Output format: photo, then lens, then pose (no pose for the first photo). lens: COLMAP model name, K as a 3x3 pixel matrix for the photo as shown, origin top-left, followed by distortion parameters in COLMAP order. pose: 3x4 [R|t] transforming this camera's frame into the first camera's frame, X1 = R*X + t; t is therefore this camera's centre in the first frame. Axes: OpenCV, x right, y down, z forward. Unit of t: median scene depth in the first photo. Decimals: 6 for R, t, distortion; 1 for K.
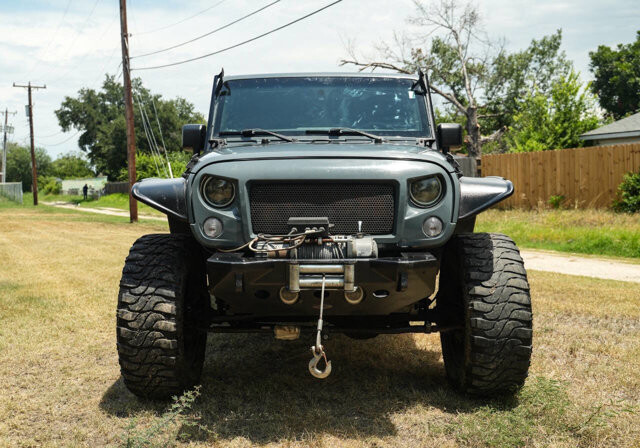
lens RADIAL K [[674.0, 0, 320.0], [0, 674.0, 224.0], [0, 0, 1]] dist [-0.124458, 0.239429]
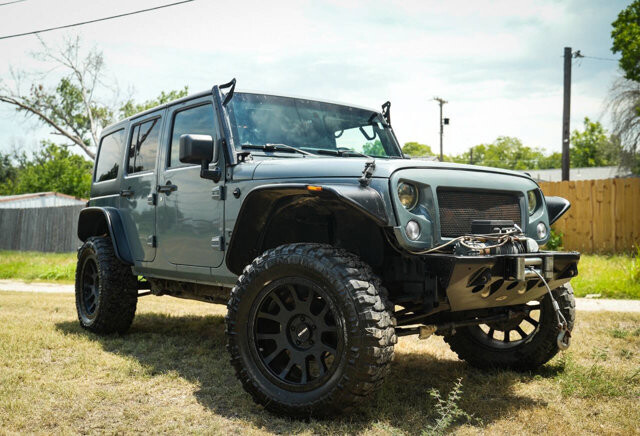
lens RADIAL K [[673.6, 0, 318.5], [0, 673.6, 227.1], [0, 0, 1]] dist [-0.009501, -0.016891]
pose [[0.788721, 0.010152, 0.614668, -0.122992], [0.035916, 0.997395, -0.062559, 0.008152], [-0.613702, 0.071418, 0.786301, 0.036664]]
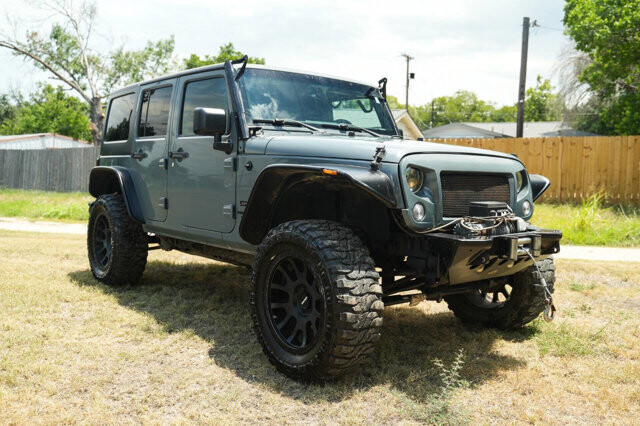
lens RADIAL K [[598.6, 0, 341.3], [0, 598.6, 213.6], [0, 0, 1]] dist [-0.015565, -0.004536]
pose [[0.736852, -0.028438, 0.675455, -0.126366], [0.020099, 0.999595, 0.020158, -0.001988], [-0.675755, -0.001278, 0.737125, 0.046384]]
